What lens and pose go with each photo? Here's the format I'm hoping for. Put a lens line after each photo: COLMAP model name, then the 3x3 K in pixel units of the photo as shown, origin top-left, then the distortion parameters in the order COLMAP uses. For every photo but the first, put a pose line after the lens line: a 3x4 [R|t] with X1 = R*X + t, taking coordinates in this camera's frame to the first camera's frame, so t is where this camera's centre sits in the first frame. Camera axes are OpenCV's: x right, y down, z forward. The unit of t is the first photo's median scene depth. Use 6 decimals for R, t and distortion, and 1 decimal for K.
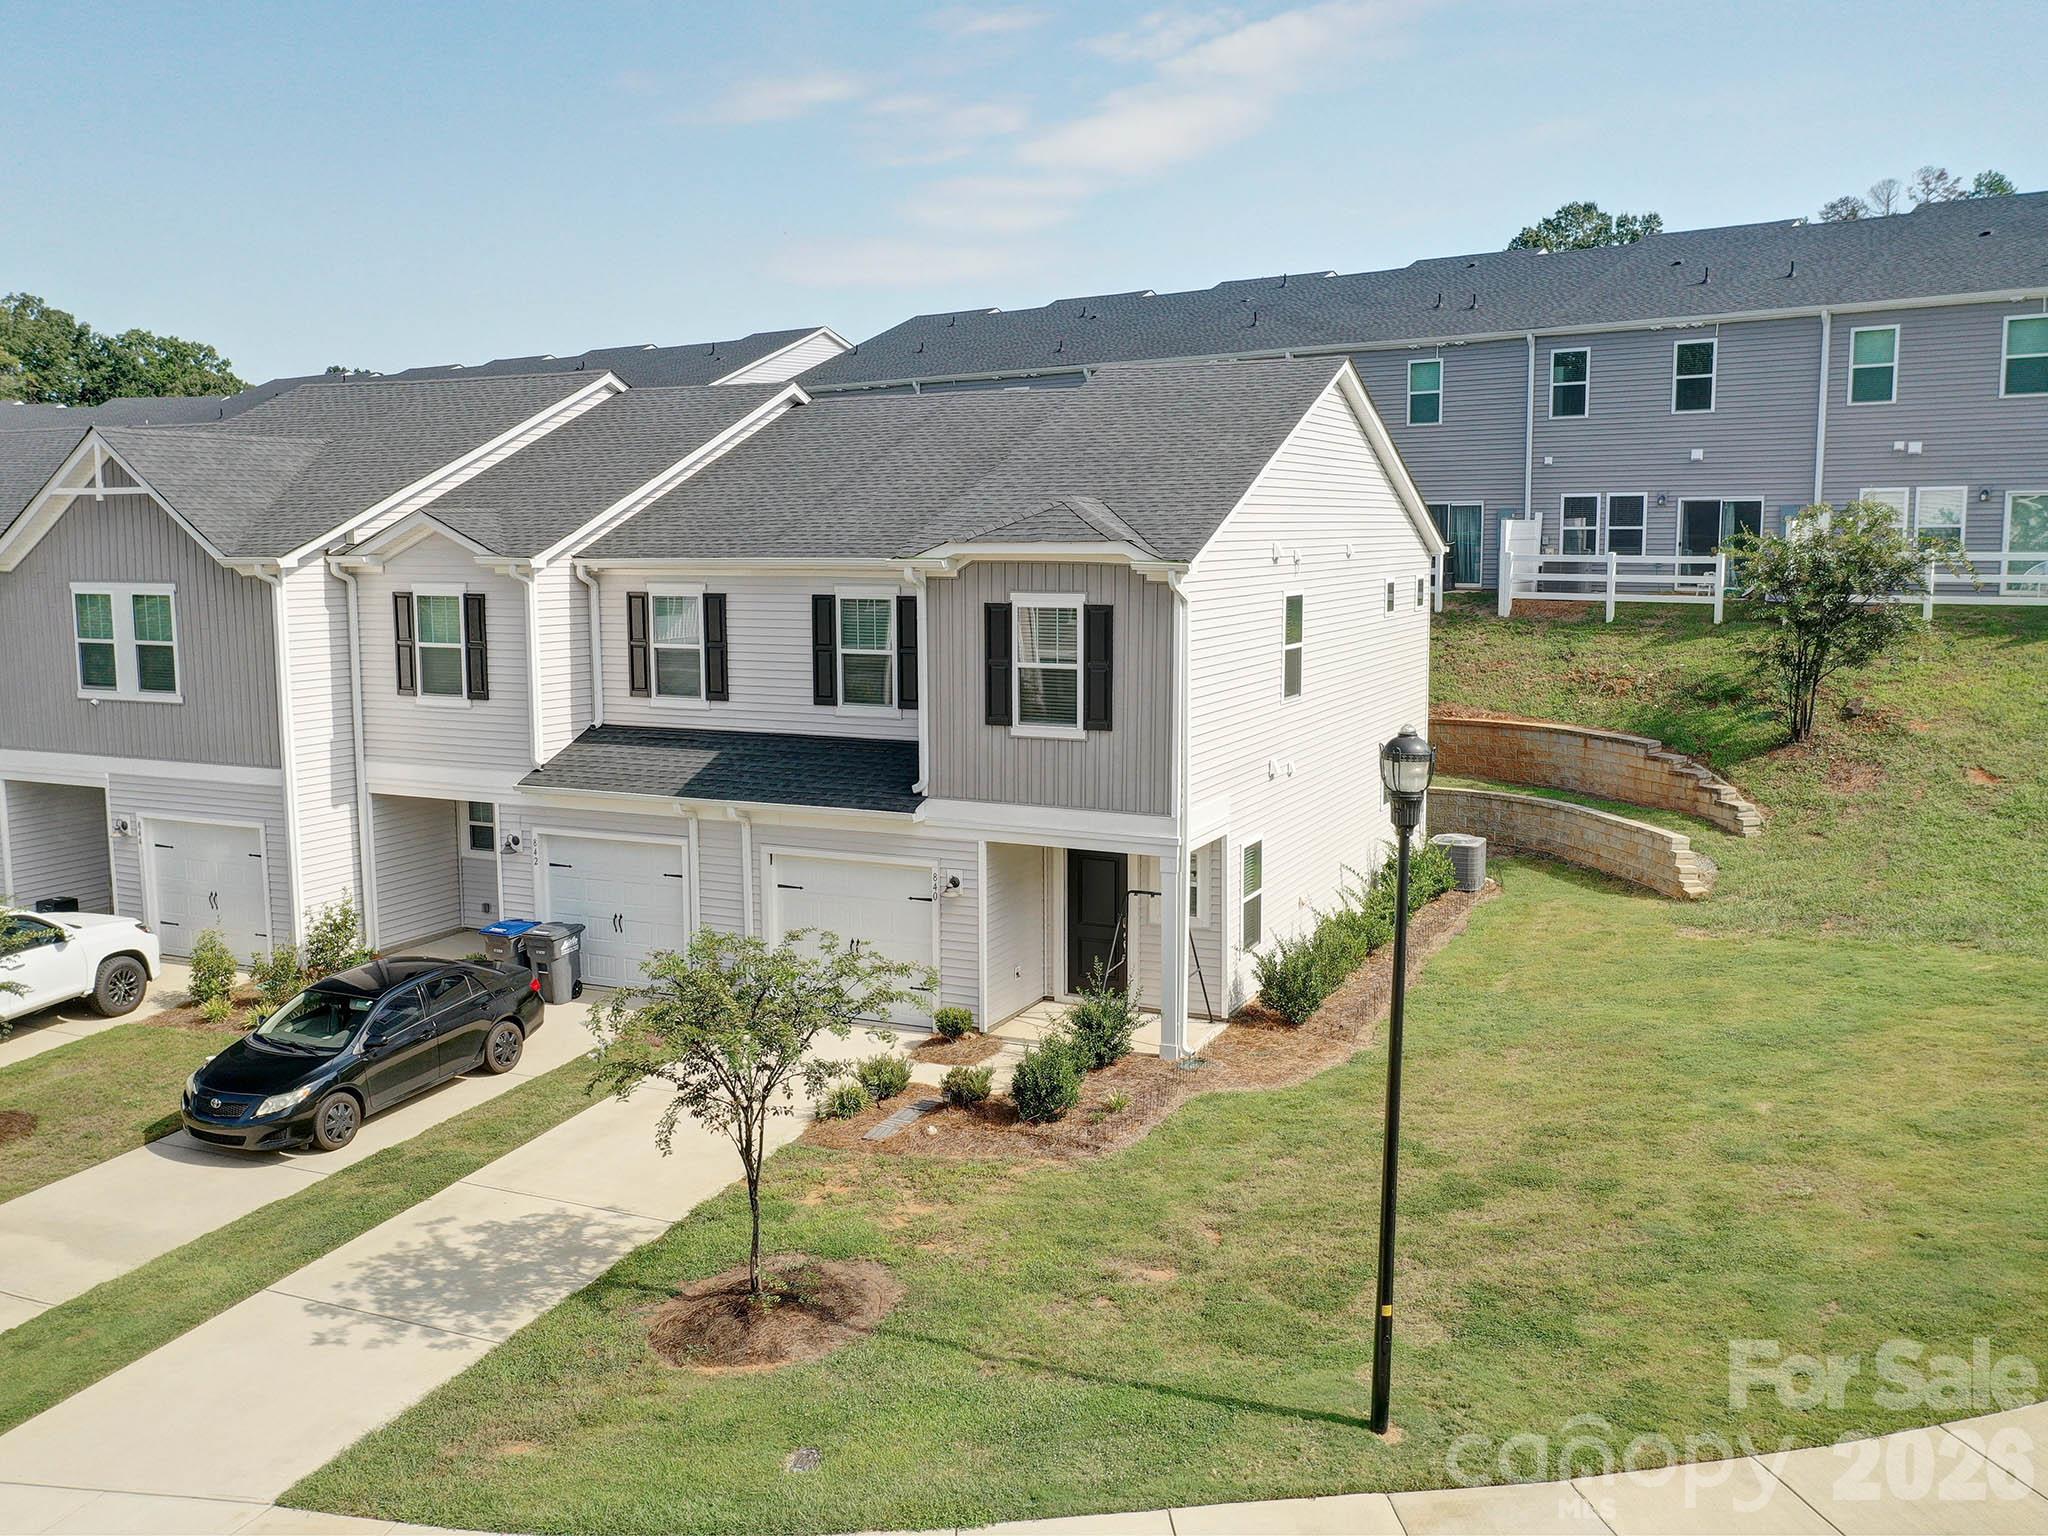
lens RADIAL K [[1693.1, 0, 998.8], [0, 1693.1, 760.2], [0, 0, 1]] dist [-0.005342, 0.010094]
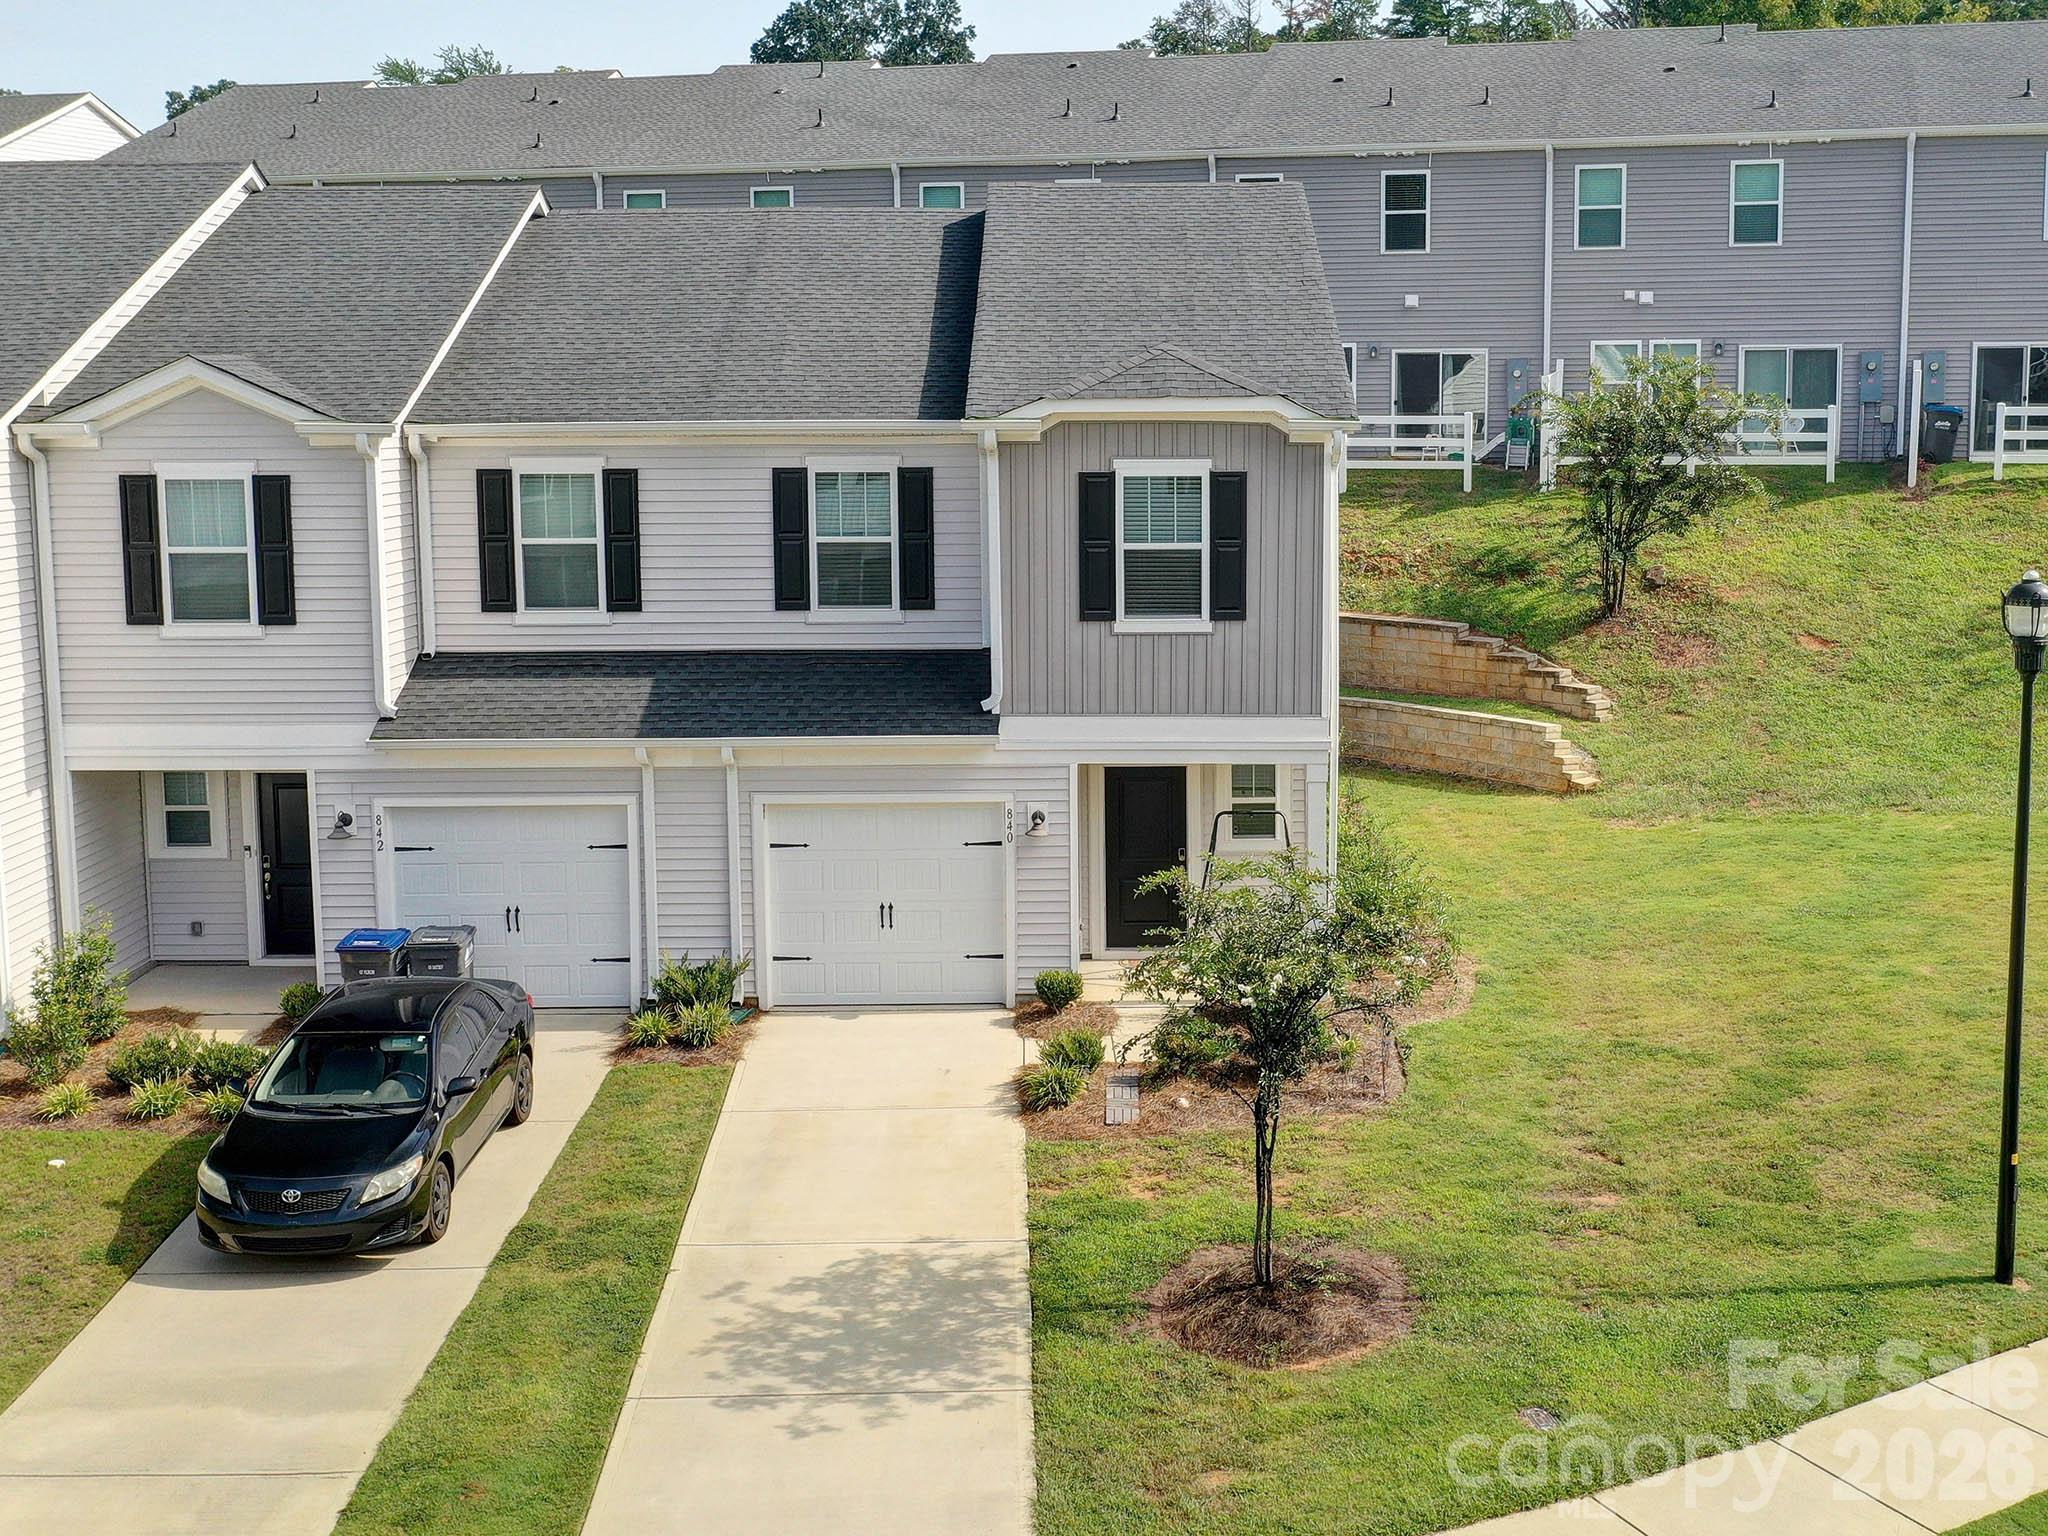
lens RADIAL K [[2293.4, 0, 1032.5], [0, 2293.4, 677.4], [0, 0, 1]] dist [-0.005324, 0.011292]
pose [[0.909903, -0.052617, 0.411470, -0.422771], [0.057128, 0.998366, 0.001338, 0.002959], [-0.410868, 0.022289, 0.911423, -0.000816]]
